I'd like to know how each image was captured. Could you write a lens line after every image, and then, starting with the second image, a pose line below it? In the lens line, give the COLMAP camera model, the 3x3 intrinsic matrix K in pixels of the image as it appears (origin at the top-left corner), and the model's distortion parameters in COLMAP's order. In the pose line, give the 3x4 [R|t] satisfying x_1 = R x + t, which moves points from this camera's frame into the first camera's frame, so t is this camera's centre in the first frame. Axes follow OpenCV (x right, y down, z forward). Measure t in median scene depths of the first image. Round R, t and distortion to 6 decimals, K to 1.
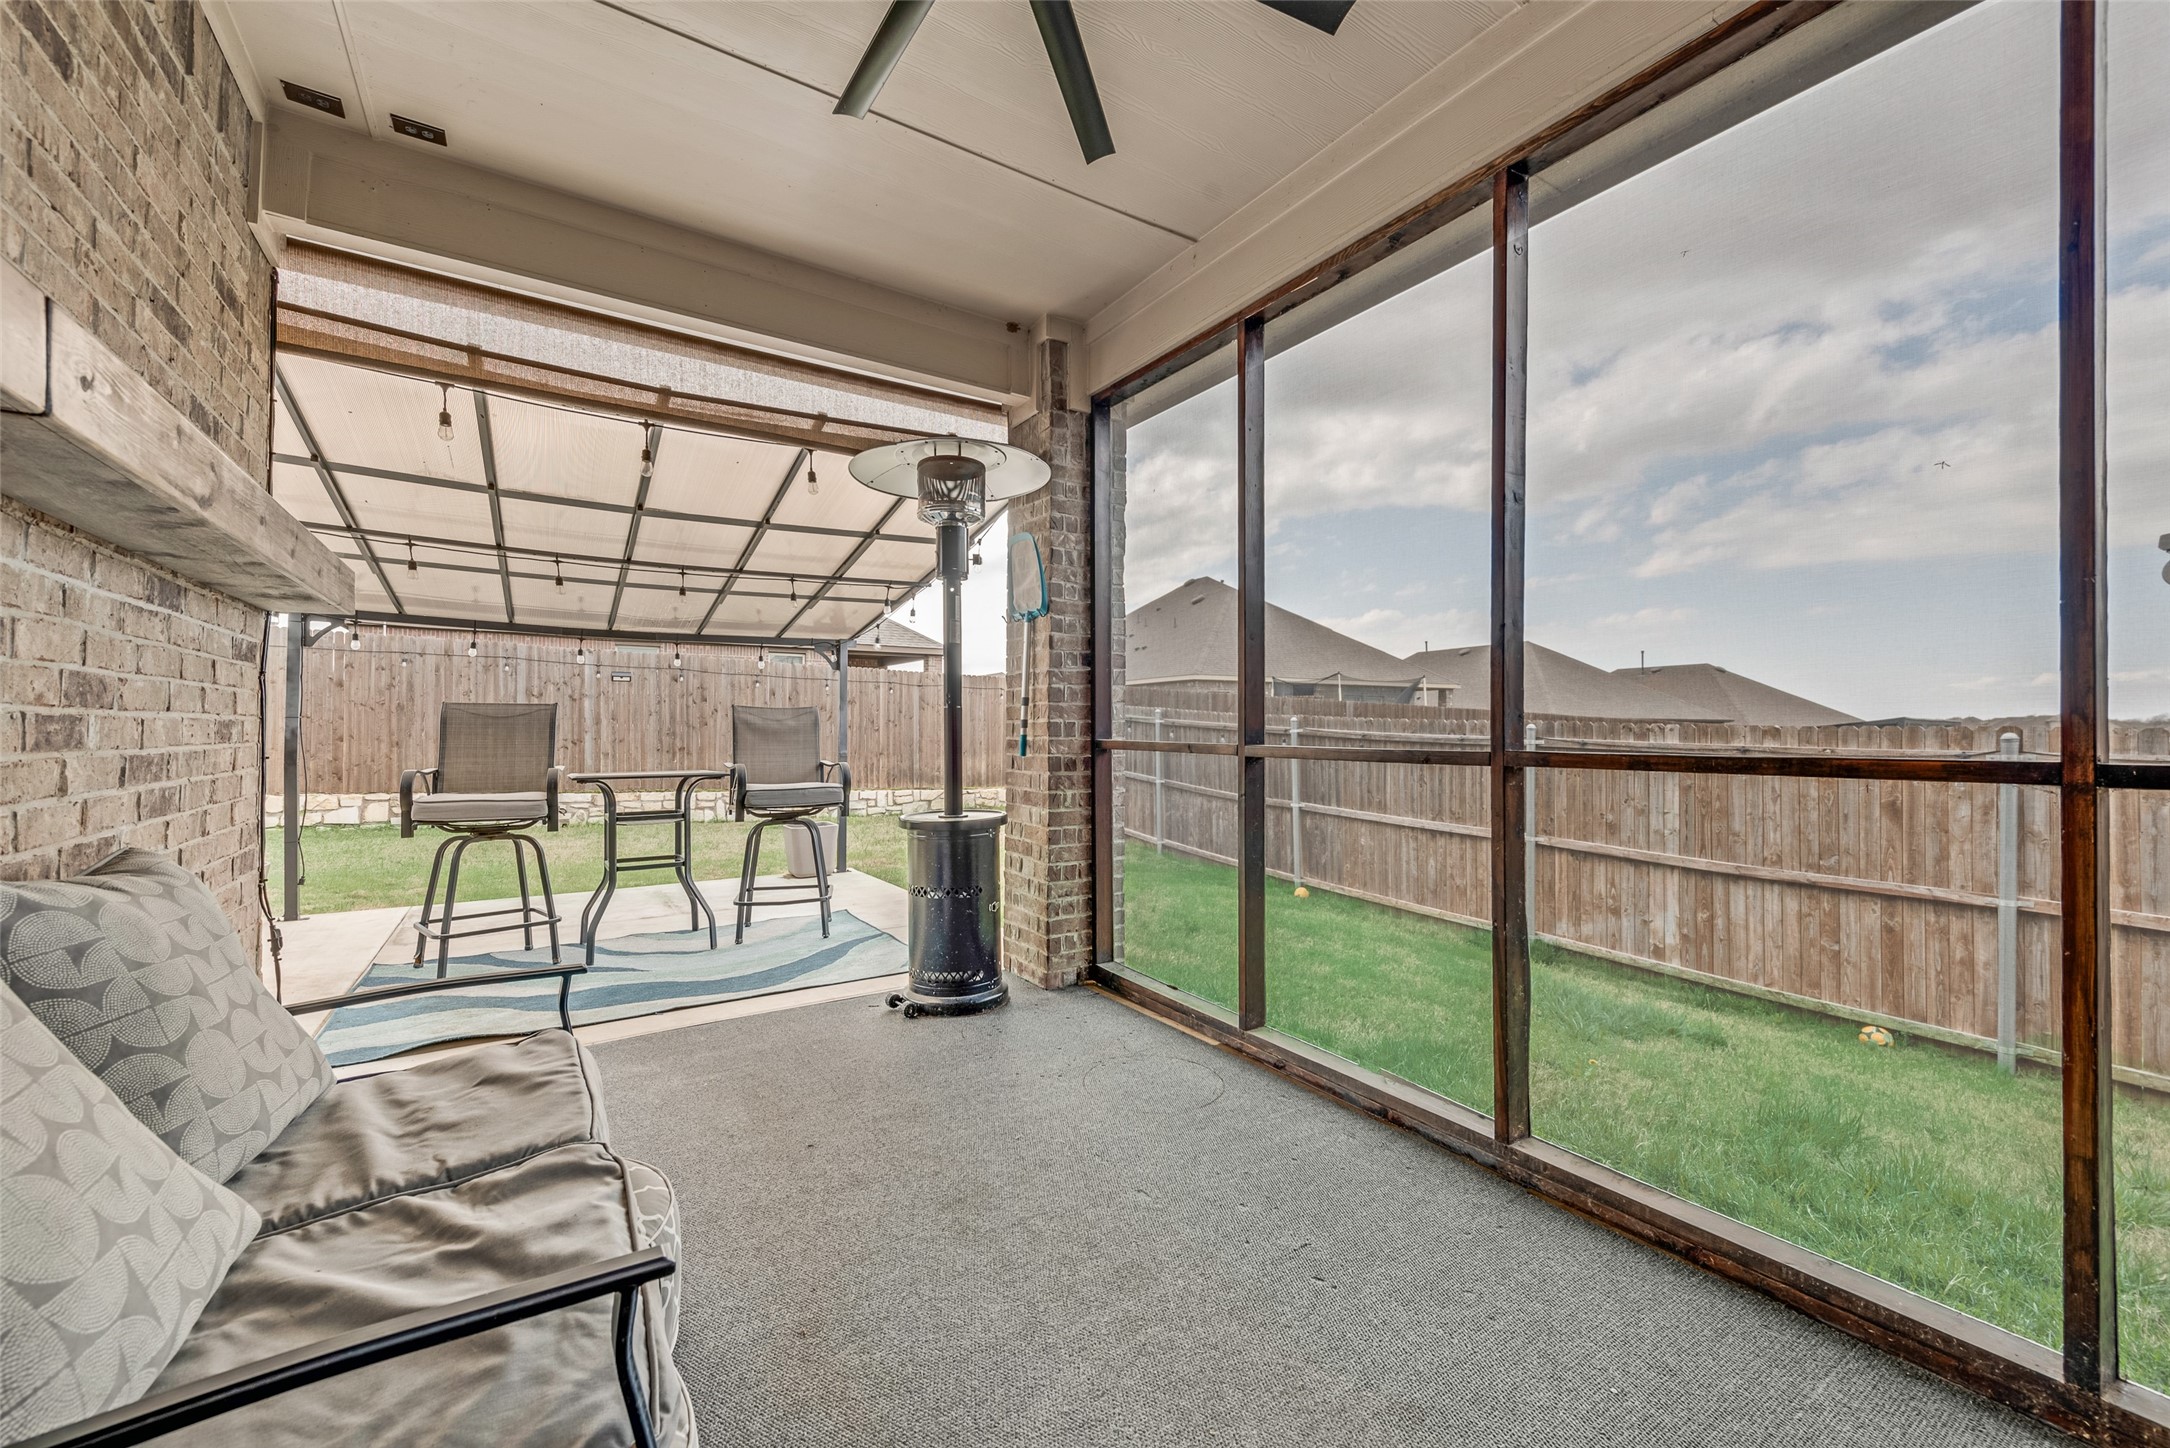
lens RADIAL K [[849.9, 0, 1084.2], [0, 849.9, 734.9], [0, 0, 1]] dist [0.017481, -0.005155]
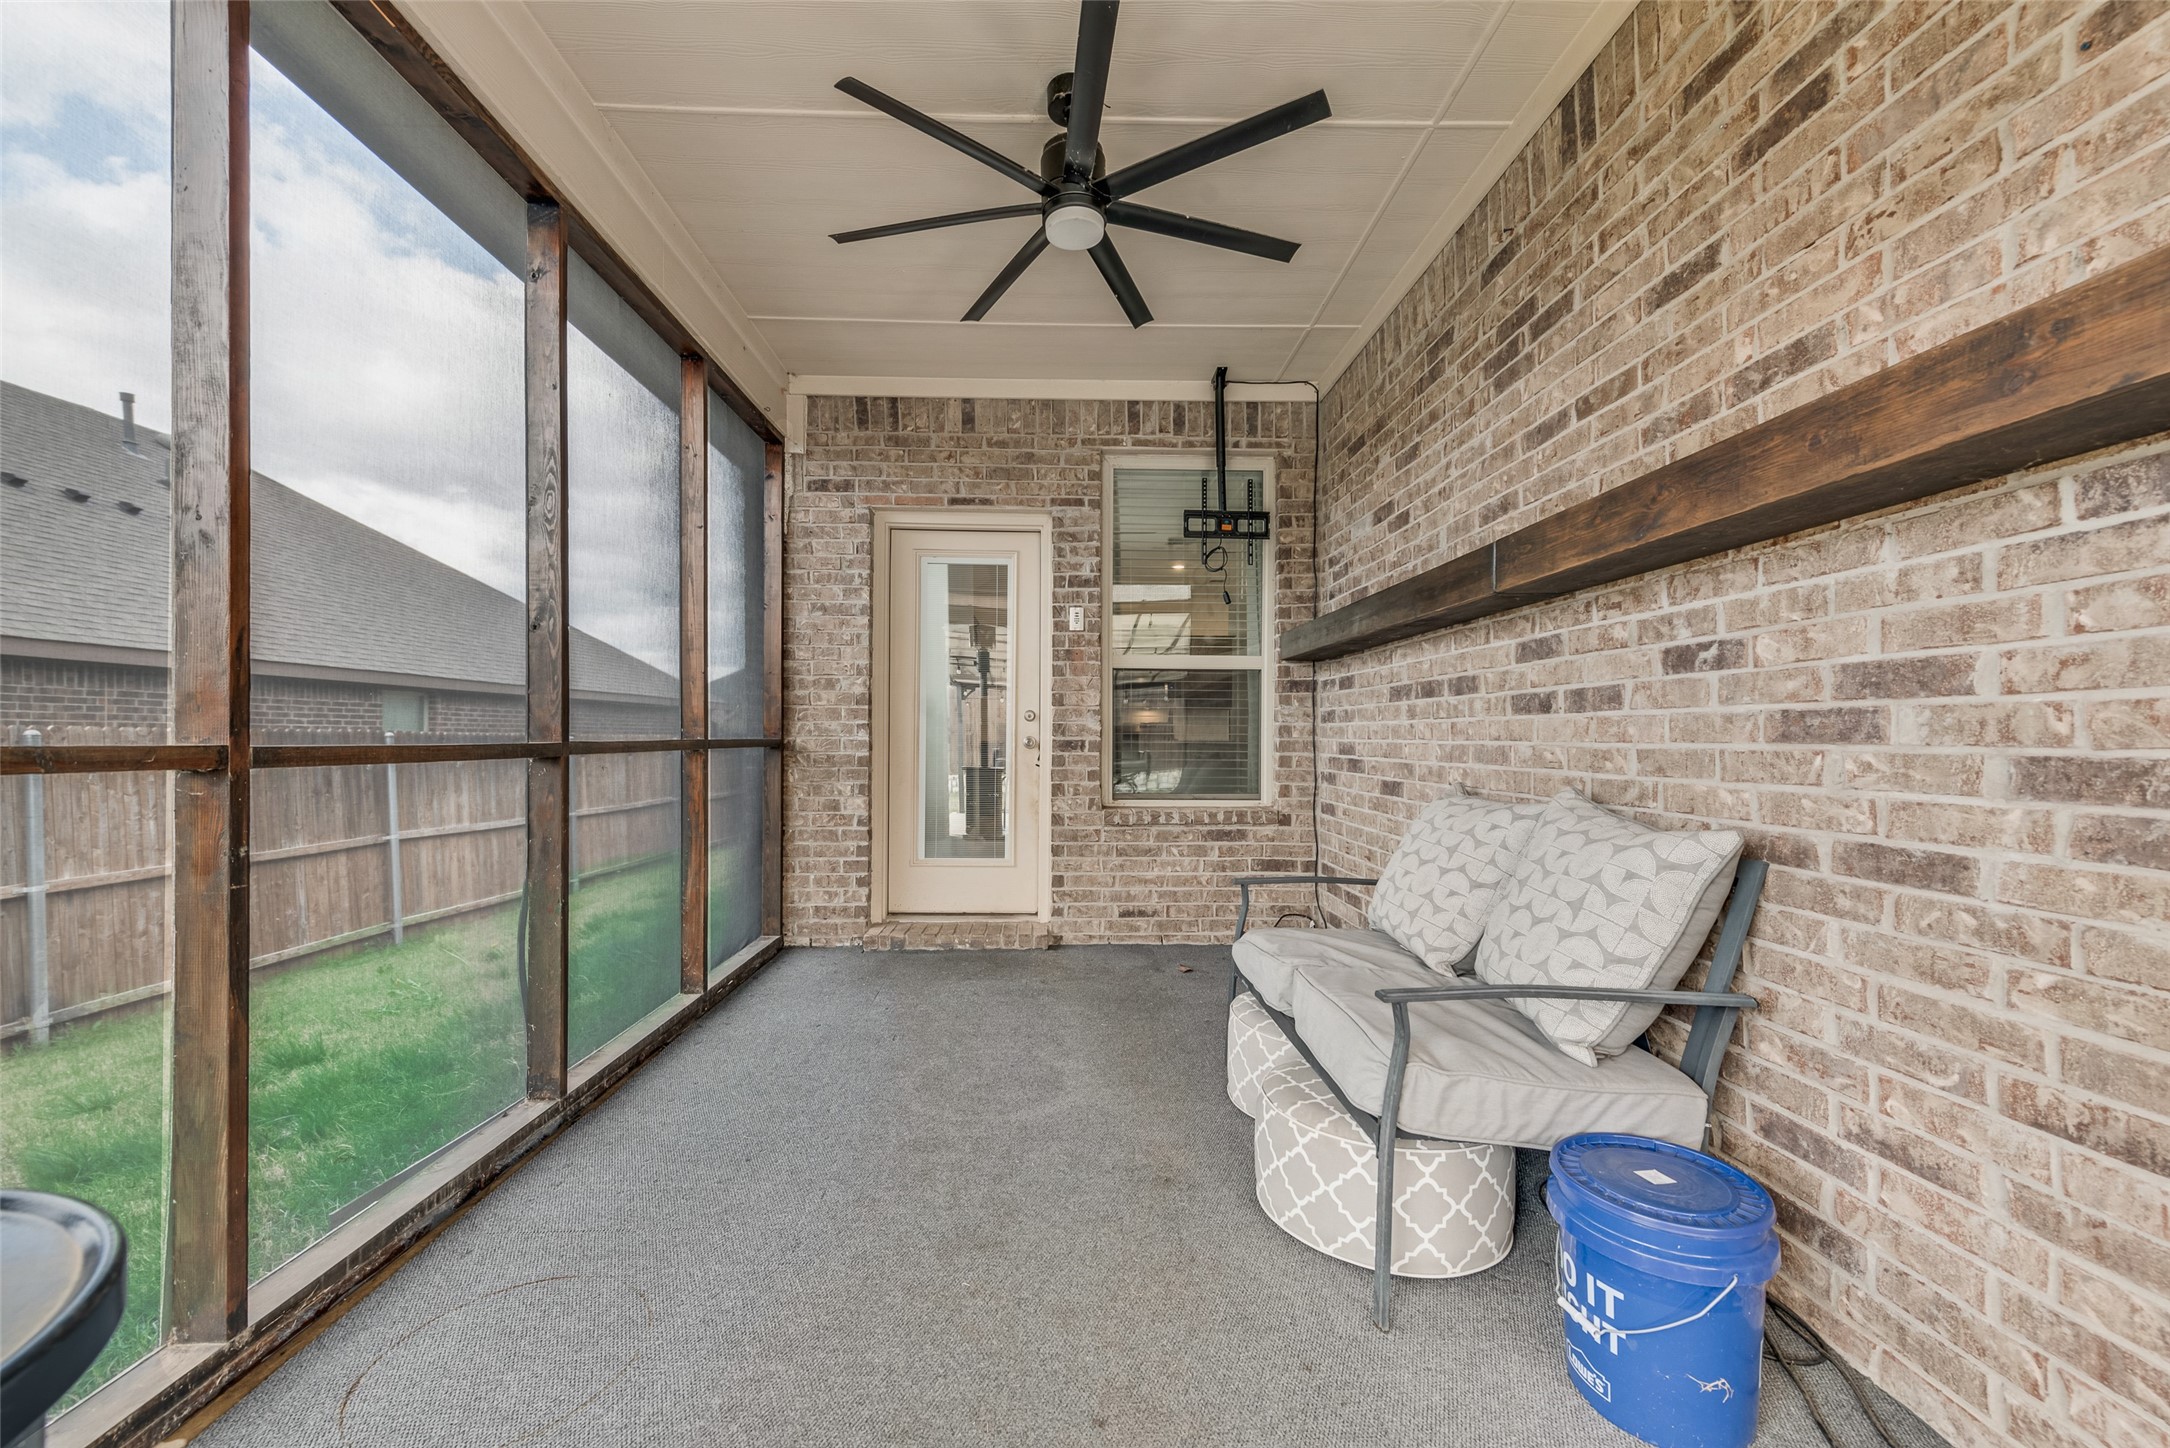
lens RADIAL K [[888.2, 0, 1084.3], [0, 888.2, 732.2], [0, 0, 1]] dist [0.018006, -0.006827]
pose [[-0.856188, -0.008744, 0.516590, -0.668229], [-0.000906, 0.999881, 0.015424, -0.006857], [-0.516663, 0.012738, -0.856094, 1.622133]]
